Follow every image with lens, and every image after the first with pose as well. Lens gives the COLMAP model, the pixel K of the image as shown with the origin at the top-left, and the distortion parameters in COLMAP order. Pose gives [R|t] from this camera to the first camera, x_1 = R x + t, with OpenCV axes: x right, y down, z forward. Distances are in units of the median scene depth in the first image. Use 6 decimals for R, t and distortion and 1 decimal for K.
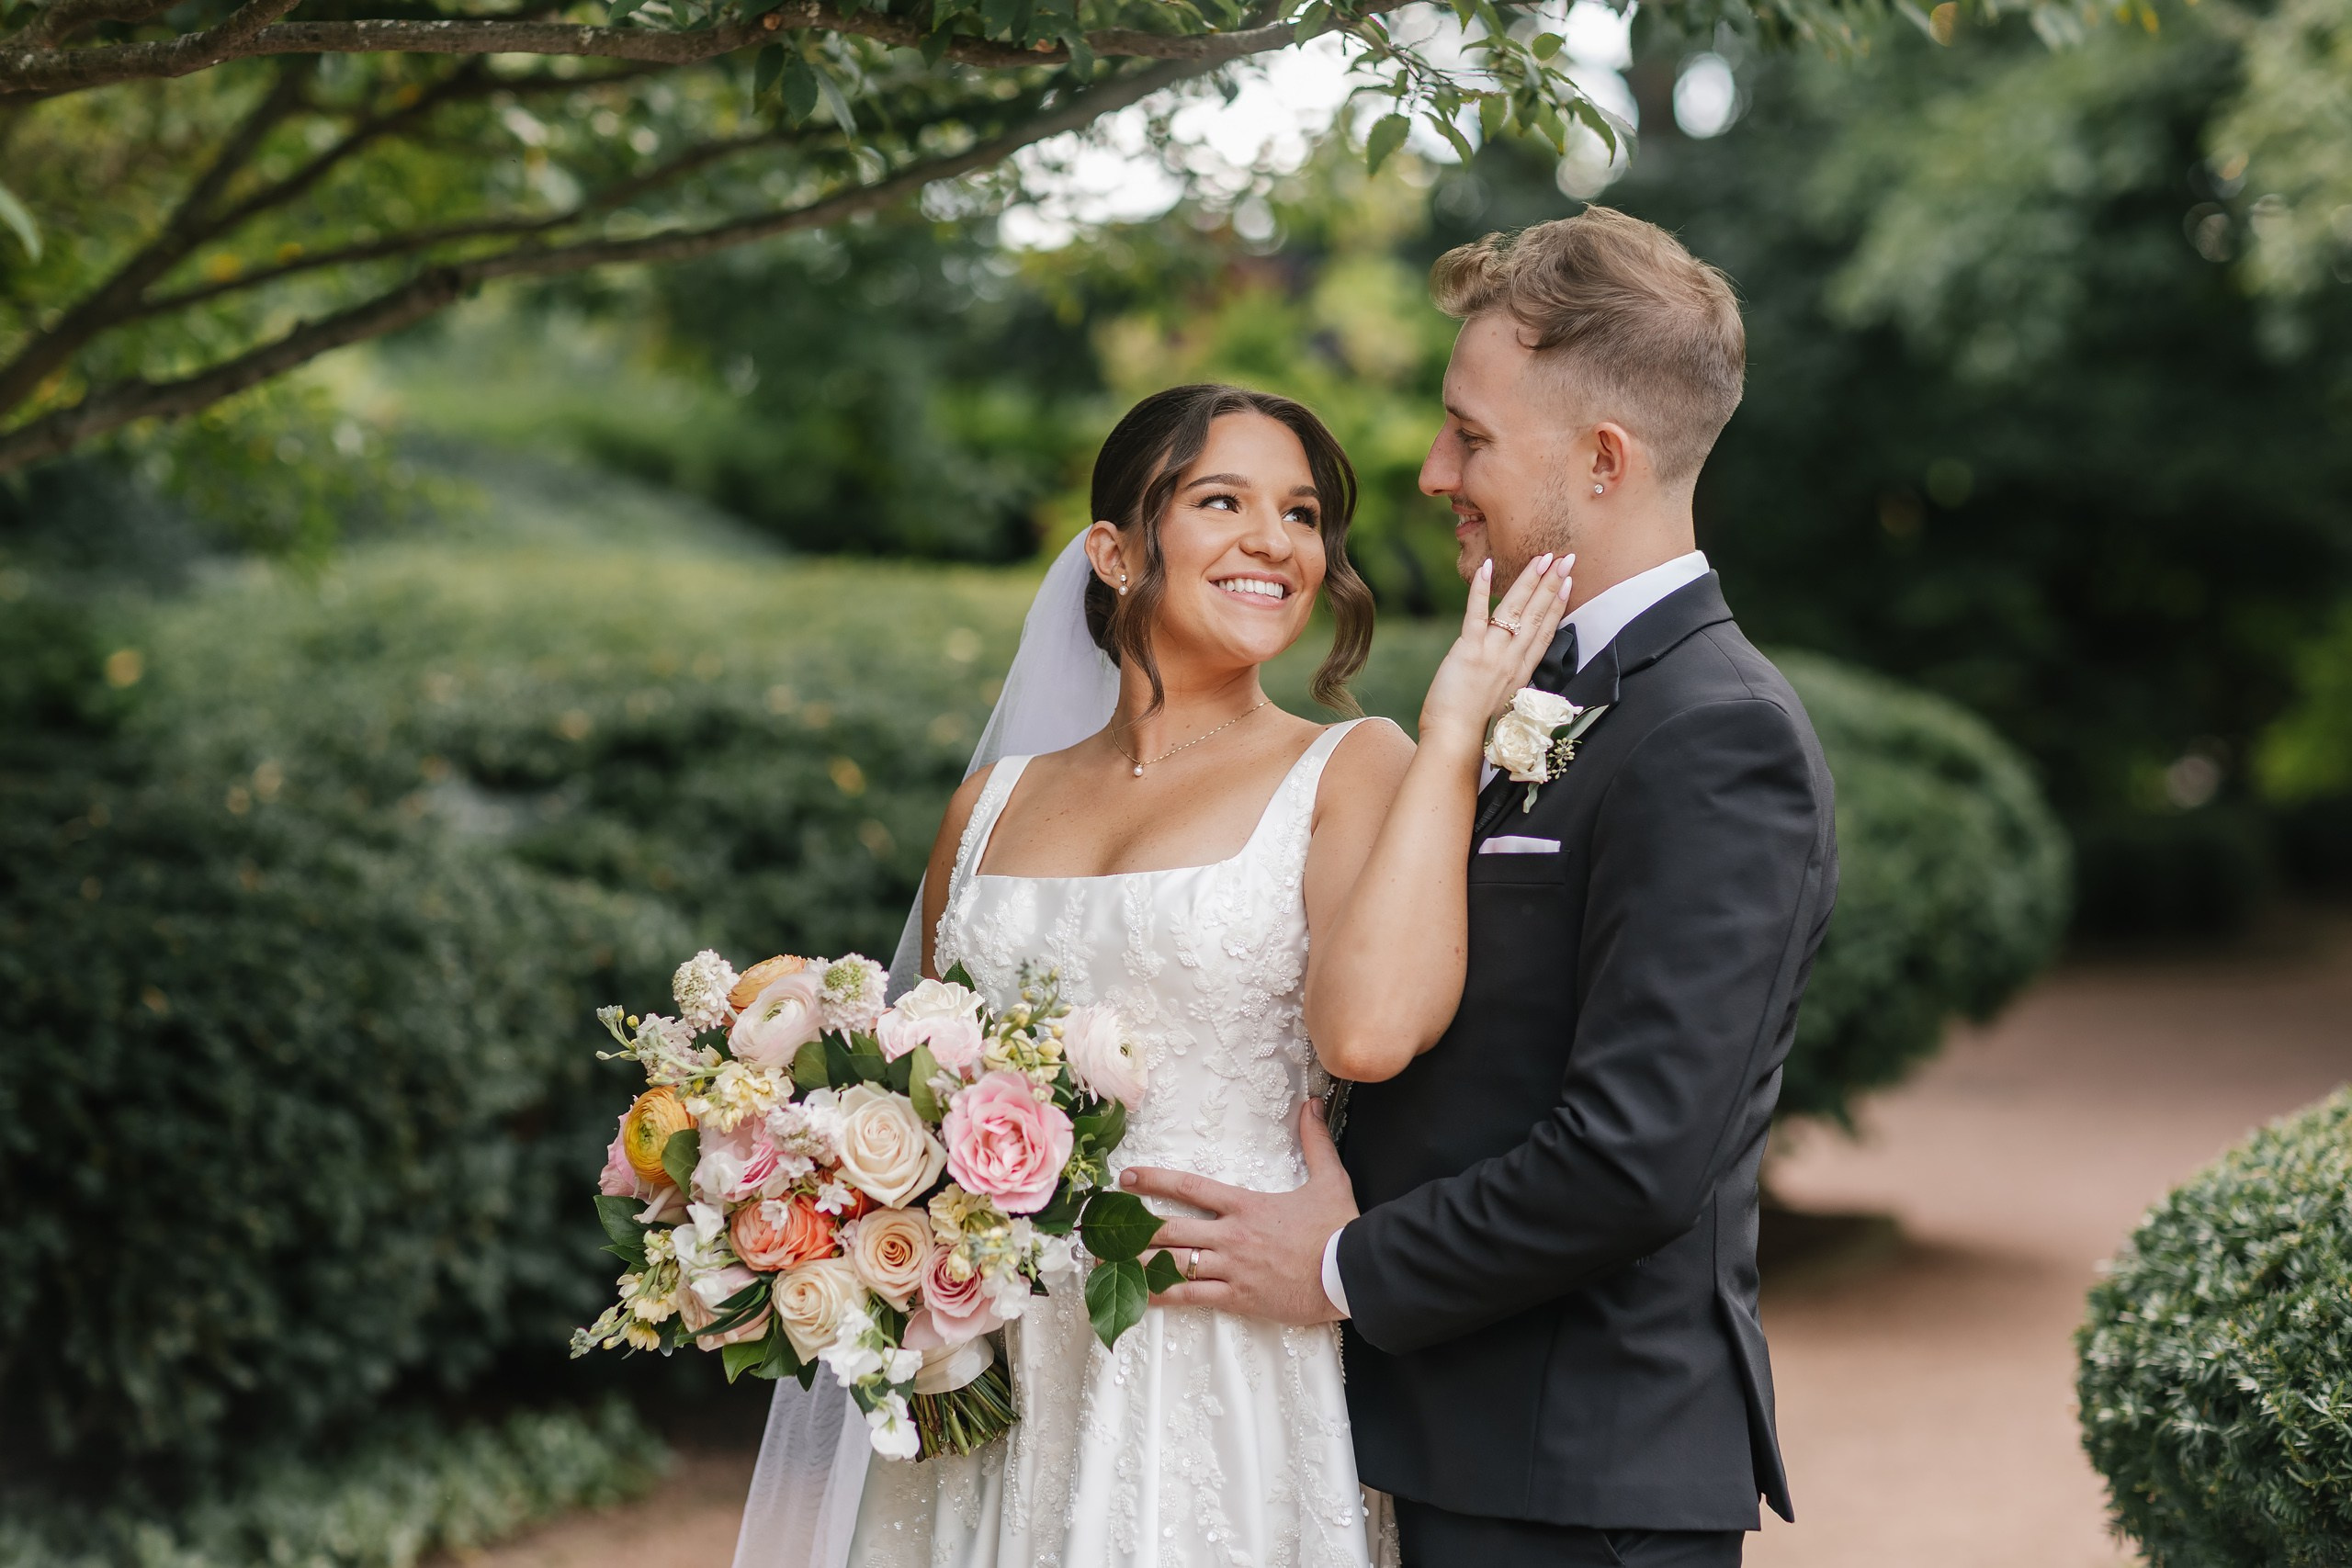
lens RADIAL K [[5652.6, 0, 1226.2], [0, 5652.6, 784.0], [0, 0, 1]] dist [-0.063399, 0.079310]
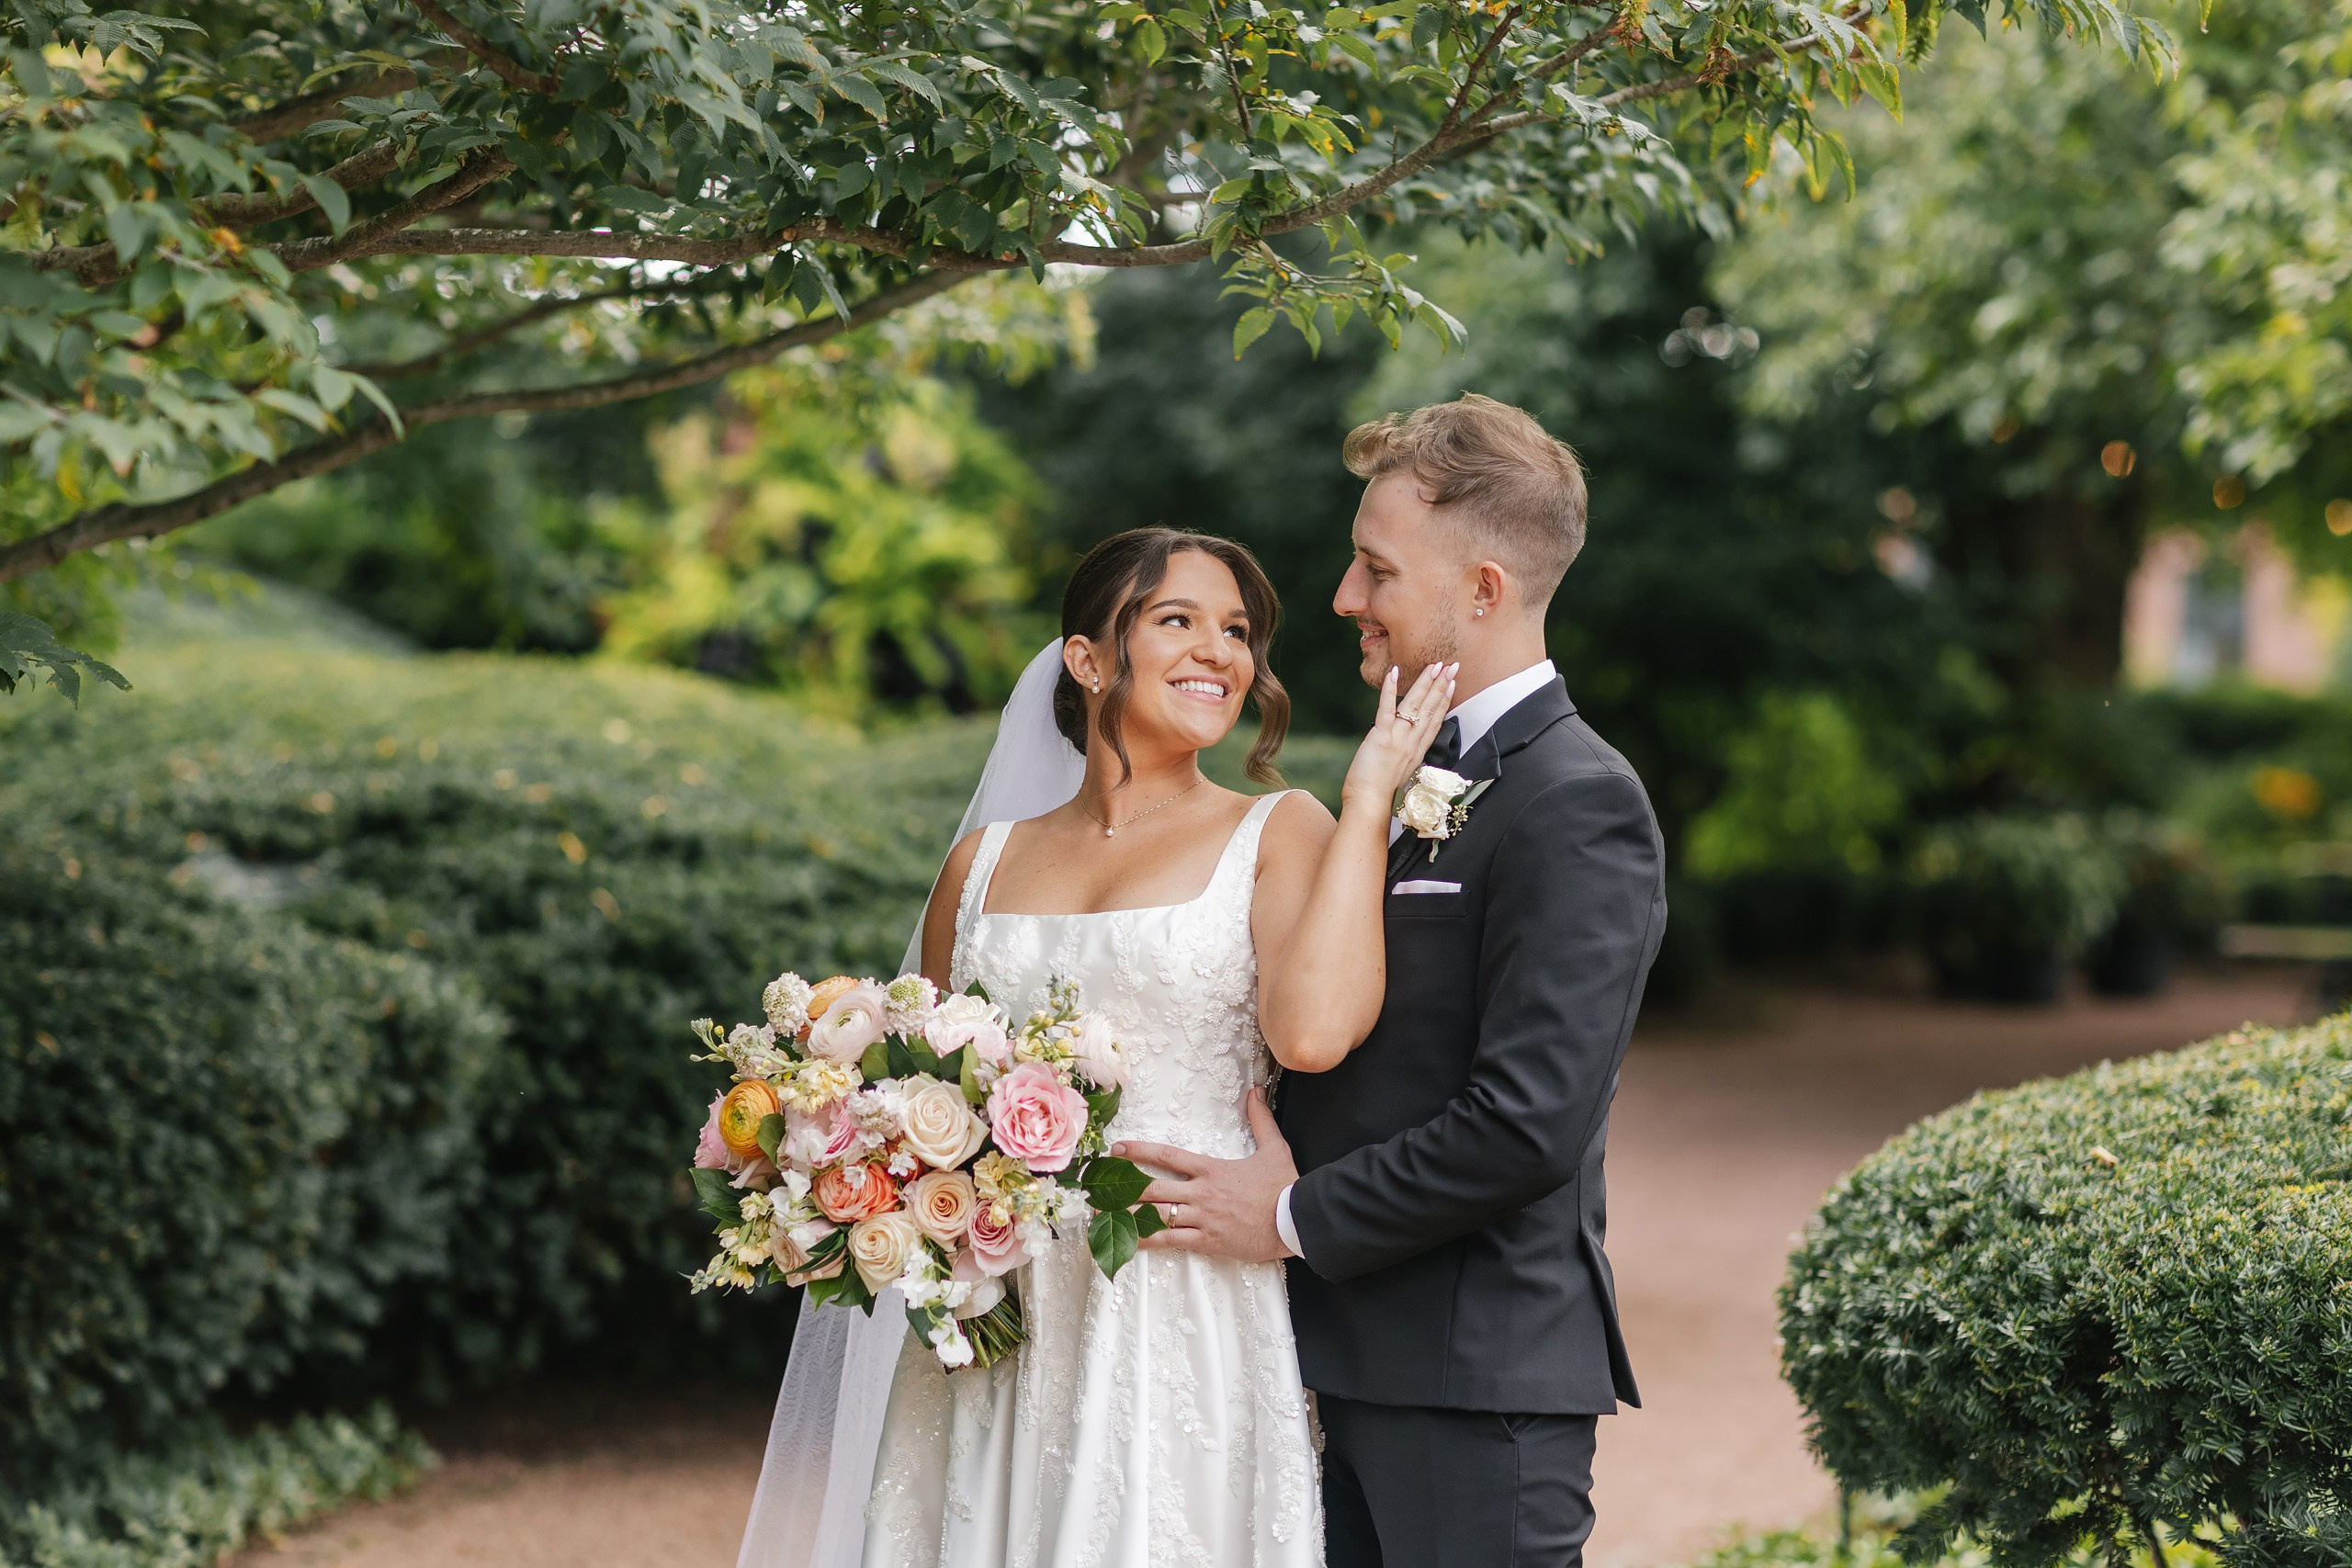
lens RADIAL K [[5829.7, 0, 1176.0], [0, 5829.7, 784.0], [0, 0, 1]] dist [-0.031942, -0.467534]
pose [[0.993673, 0.000413, 0.112309, -0.135259], [0.001316, 0.999882, -0.015326, 0.006491], [-0.112302, 0.015377, 0.993555, -0.278925]]
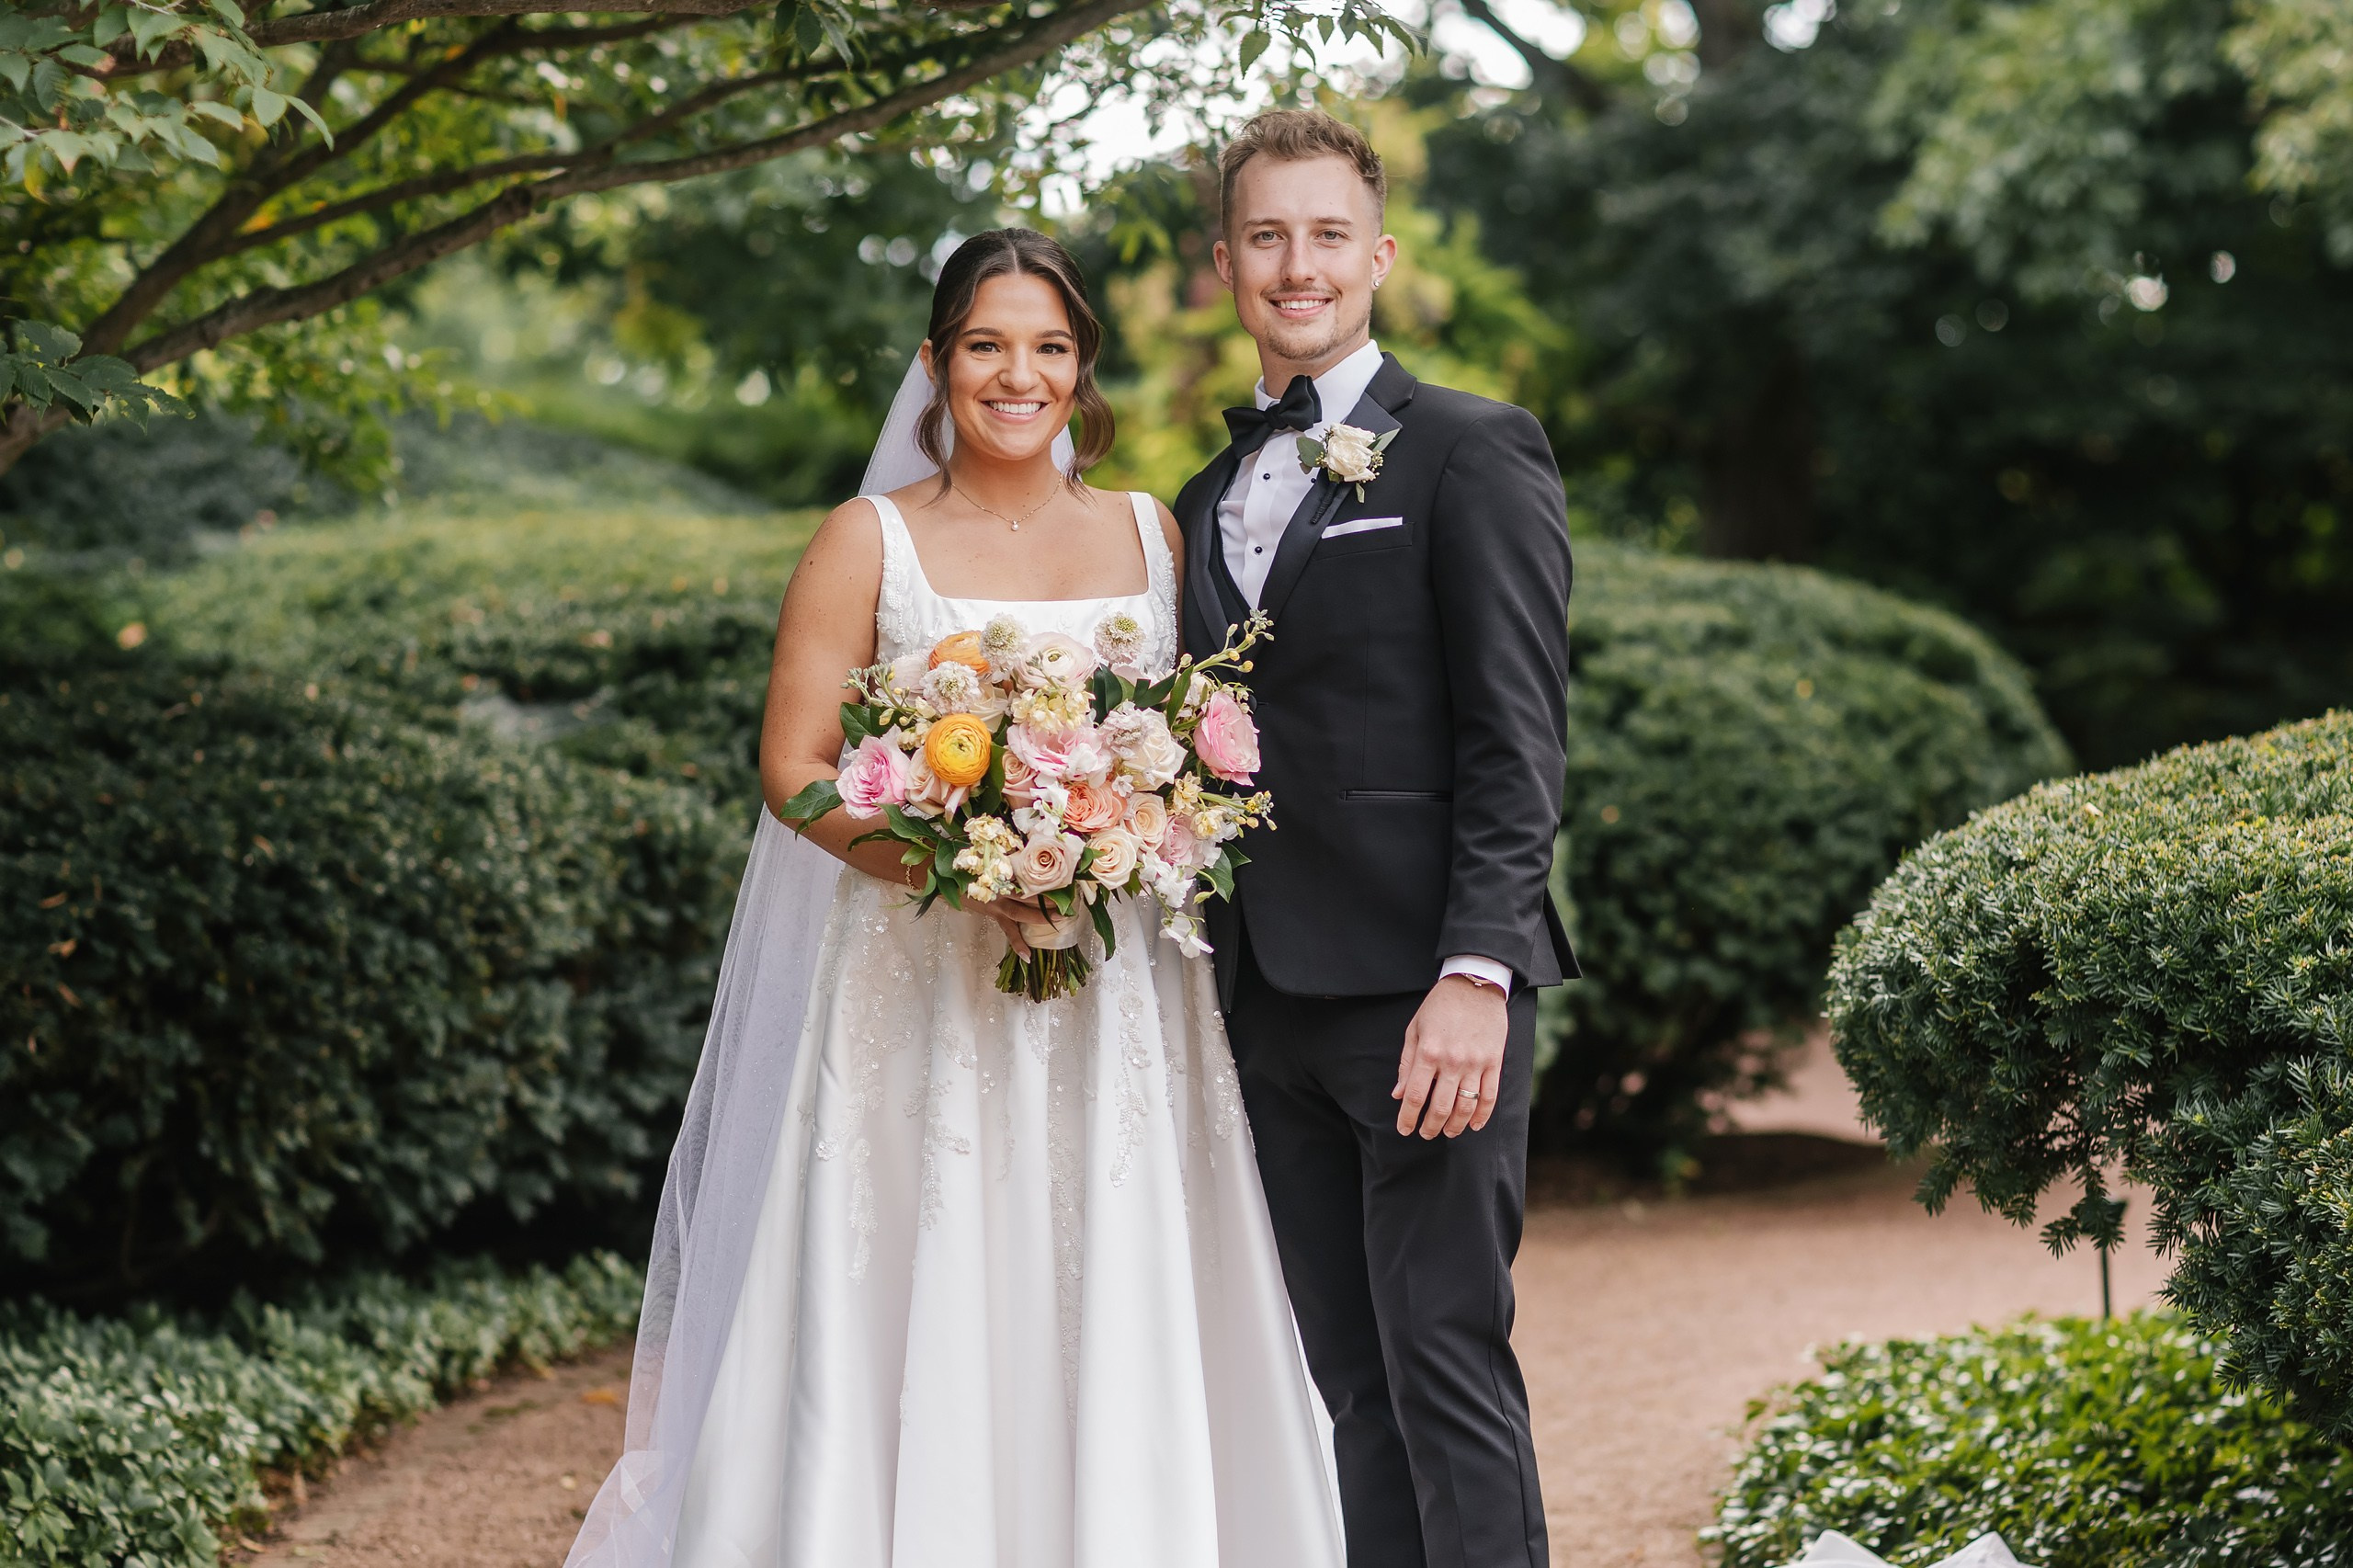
lens RADIAL K [[8052.4, 0, 1175.4], [0, 8052.4, 1179.5], [0, 0, 1]] dist [-0.097532, 4.092646]
pose [[0.999166, -0.030854, -0.026750, 0.053597], [0.031371, 0.999325, 0.019107, 0.115241], [0.026143, -0.019931, 0.999460, -0.907589]]
